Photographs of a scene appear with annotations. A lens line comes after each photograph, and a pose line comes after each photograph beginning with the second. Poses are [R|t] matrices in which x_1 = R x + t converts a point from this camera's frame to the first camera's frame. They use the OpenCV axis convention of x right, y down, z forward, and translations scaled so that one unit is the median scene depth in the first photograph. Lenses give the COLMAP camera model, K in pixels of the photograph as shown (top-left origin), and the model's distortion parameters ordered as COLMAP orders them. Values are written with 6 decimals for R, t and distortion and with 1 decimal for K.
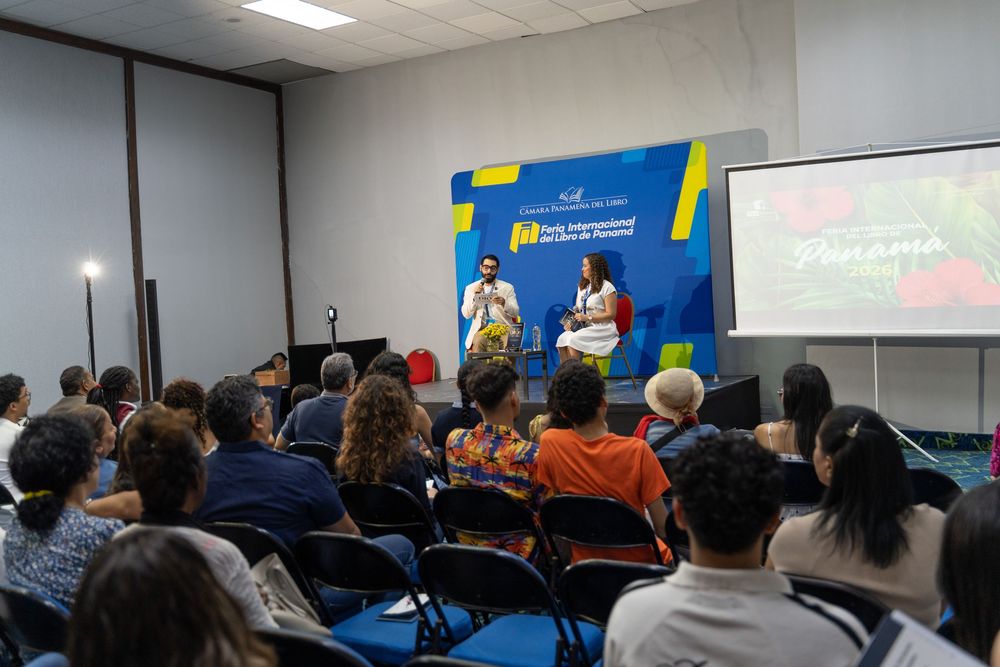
lens RADIAL K [[1003.6, 0, 500.0], [0, 1003.6, 333.5], [0, 0, 1]] dist [-0.035893, -0.002476]
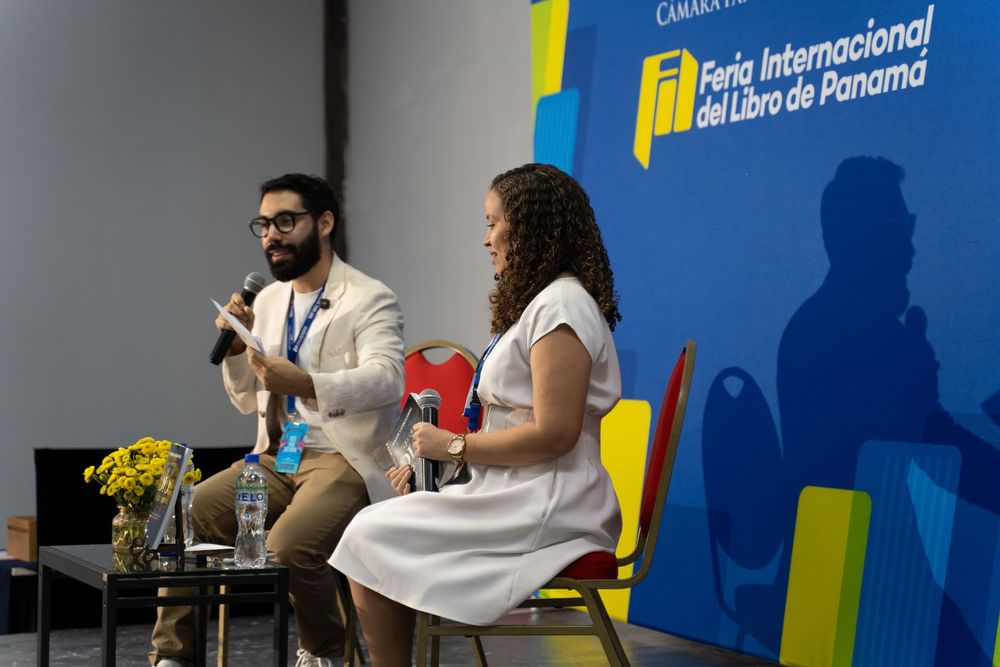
lens RADIAL K [[2088.7, 0, 500.0], [0, 2088.7, 333.5], [0, 0, 1]] dist [-0.024727, -0.087082]
pose [[0.817992, 0.044141, -0.573533, 0.325980], [-0.050914, 0.998694, 0.004248, -0.038593], [0.572972, 0.025726, 0.819171, 0.550060]]
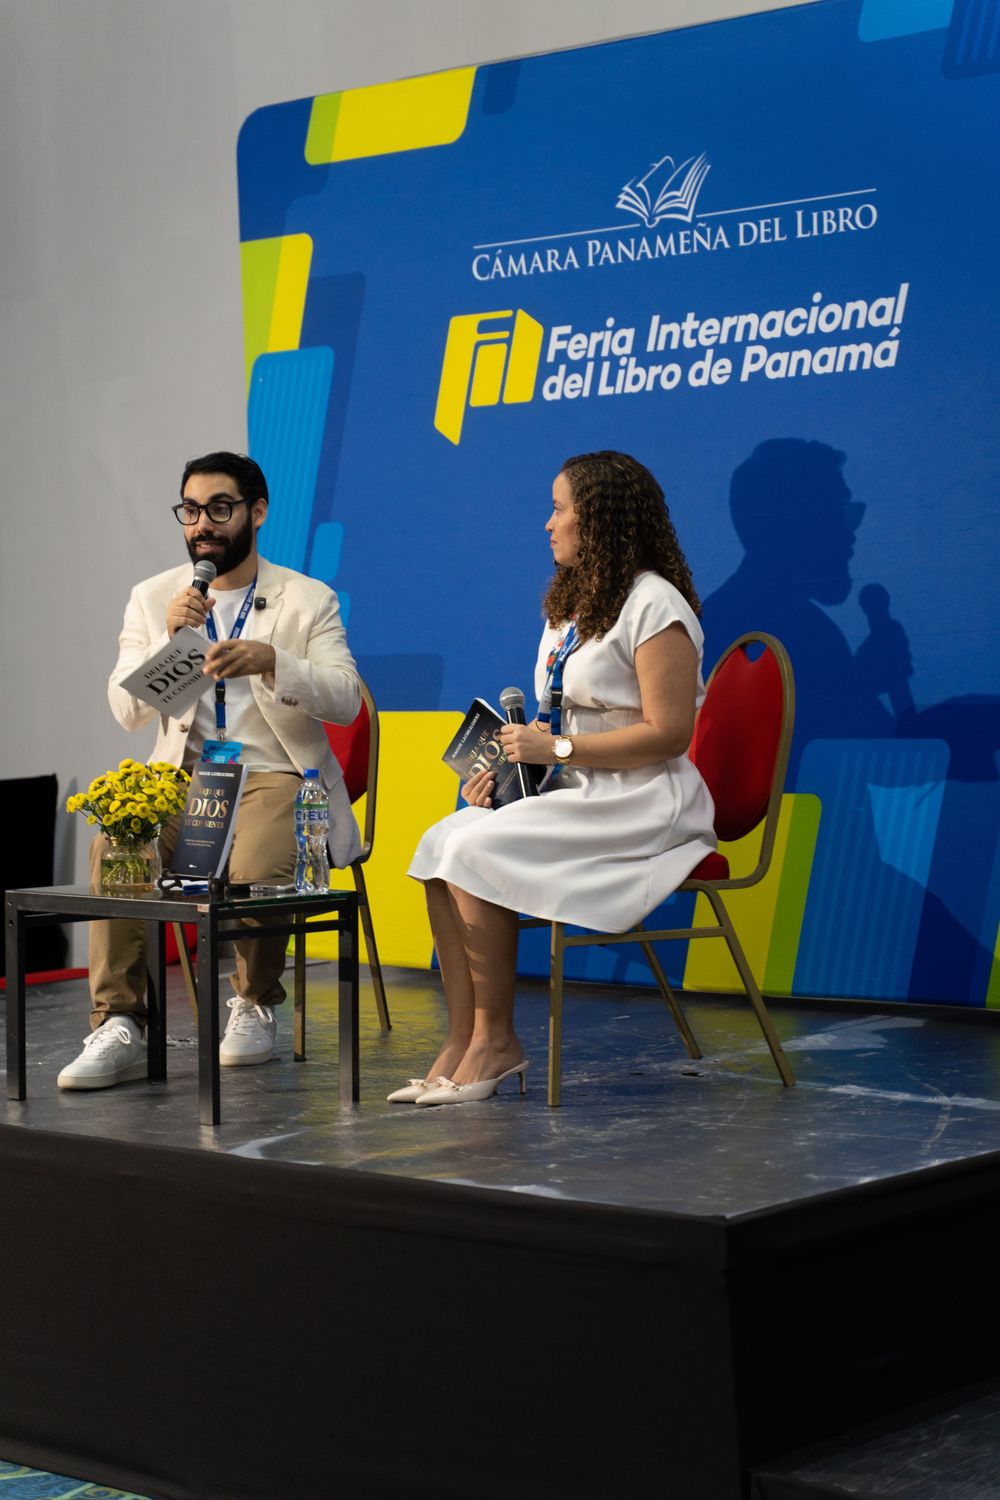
lens RADIAL K [[3133.1, 0, 474.8], [0, 3133.1, 756.4], [0, 0, 1]] dist [-0.024727, -0.087082]
pose [[0.975114, 0.032129, -0.219364, 0.194053], [-0.027852, 0.999357, 0.022563, -0.025536], [0.219948, -0.015892, 0.975382, 0.302947]]
